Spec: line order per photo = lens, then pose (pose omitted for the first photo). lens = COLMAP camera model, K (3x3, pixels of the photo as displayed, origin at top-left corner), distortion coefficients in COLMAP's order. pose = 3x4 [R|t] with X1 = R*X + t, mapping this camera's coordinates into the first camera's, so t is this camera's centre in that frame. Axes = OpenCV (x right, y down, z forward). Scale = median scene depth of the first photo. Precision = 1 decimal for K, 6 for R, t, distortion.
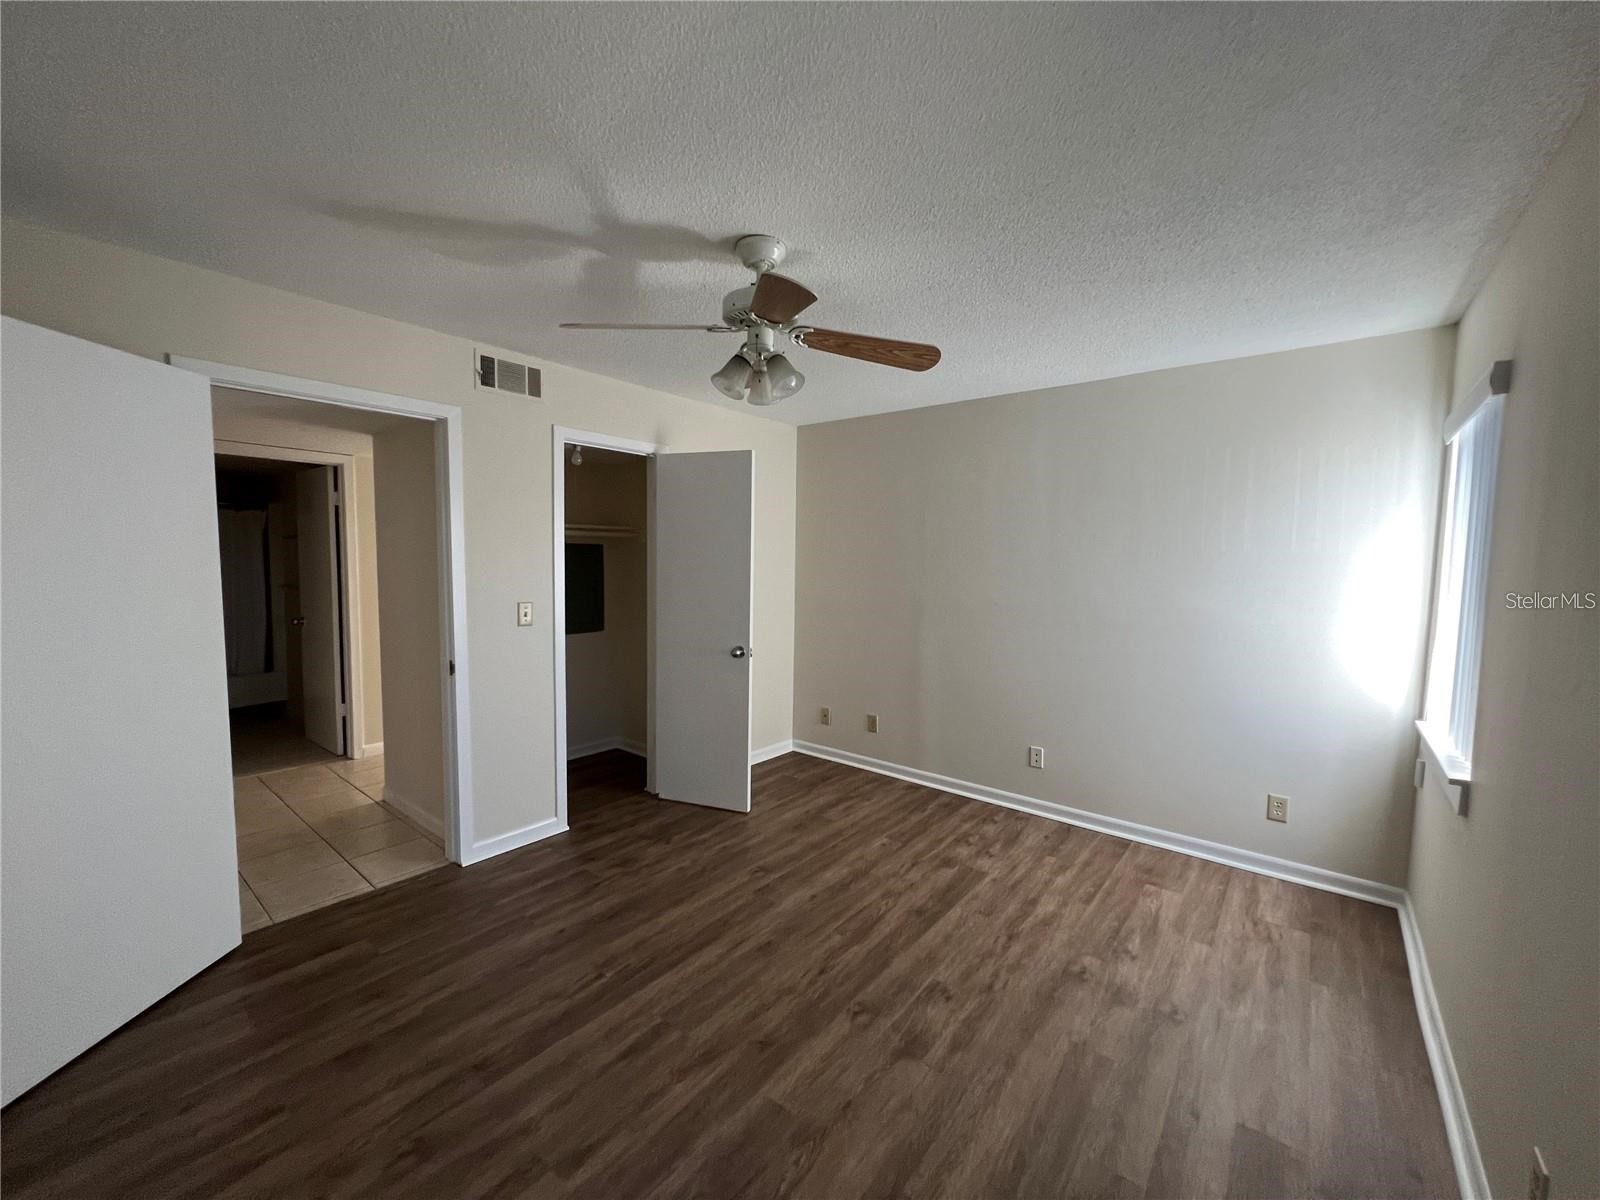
lens RADIAL K [[637.4, 0, 790.7], [0, 637.4, 596.4], [0, 0, 1]] dist [-0.001818, 0.000149]
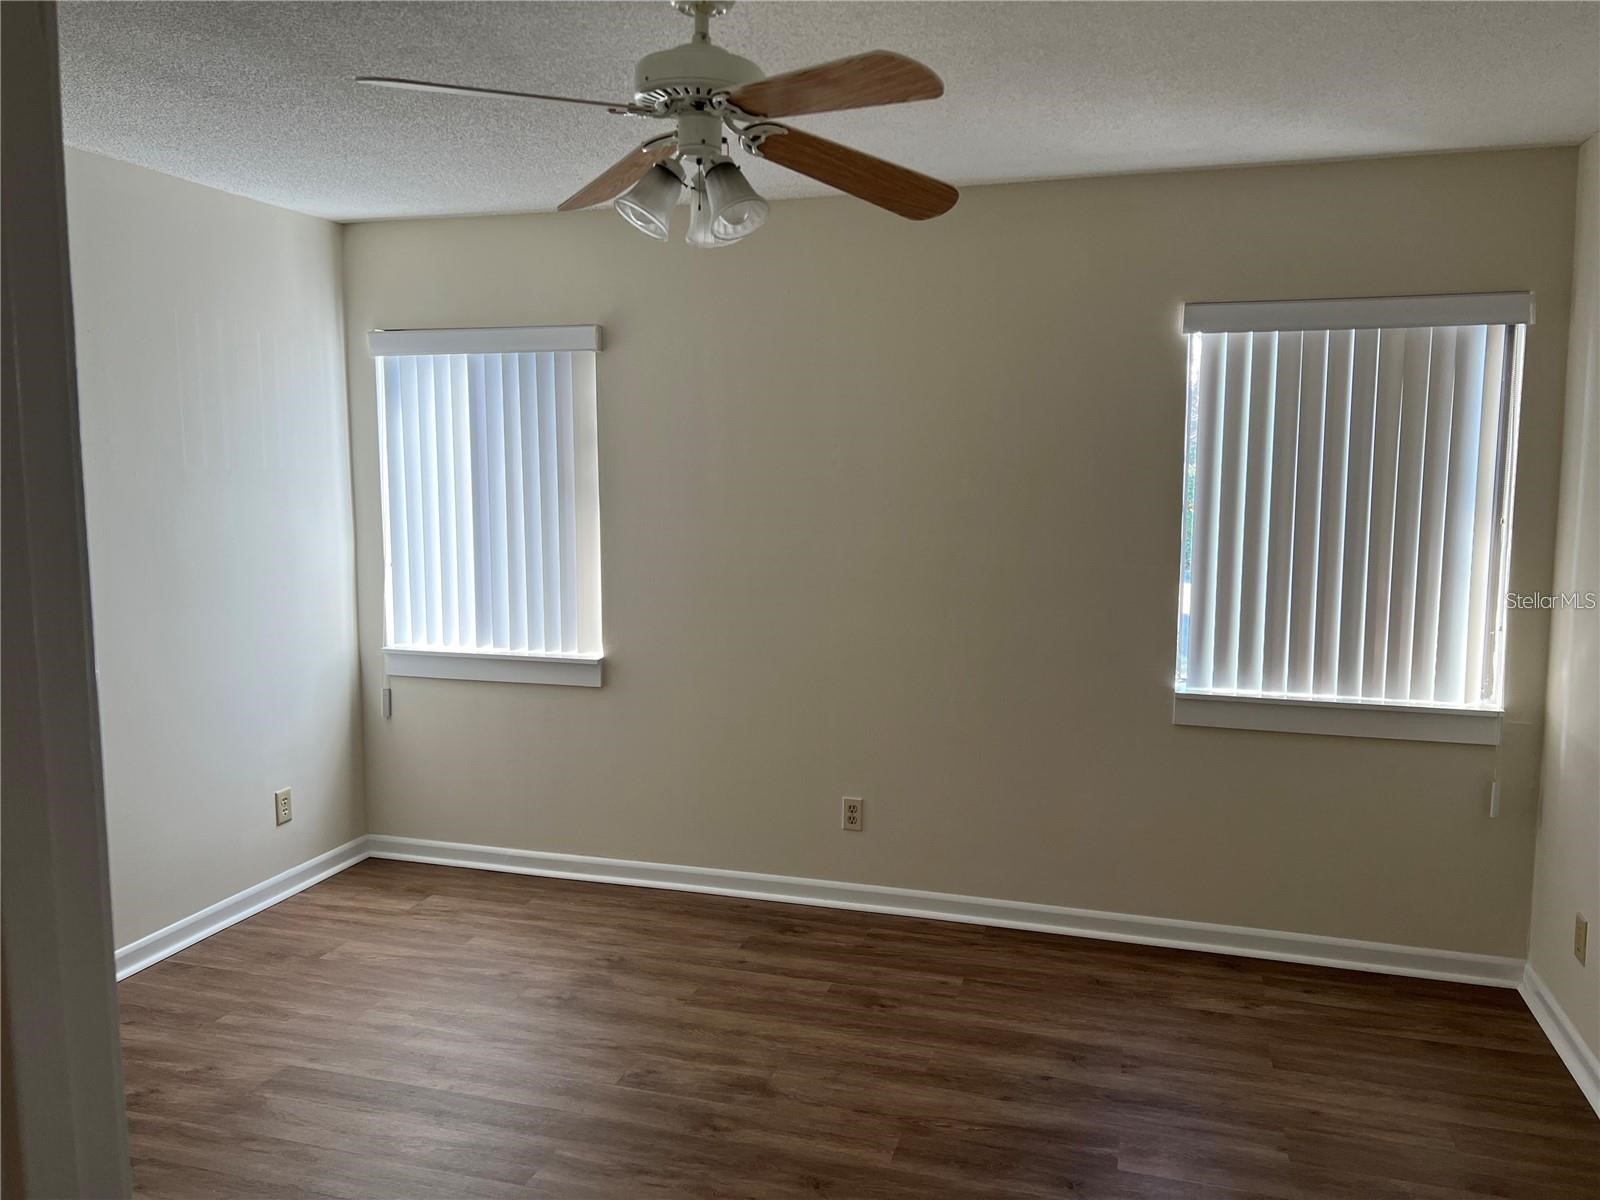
lens RADIAL K [[1214.7, 0, 805.2], [0, 1214.7, 603.6], [0, 0, 1]] dist [0.014464, -0.004267]
pose [[-0.388279, -0.120110, 0.913681, -1.002489], [0.049441, 0.987327, 0.150802, -0.125669], [-0.920215, 0.103727, -0.377420, 1.208952]]
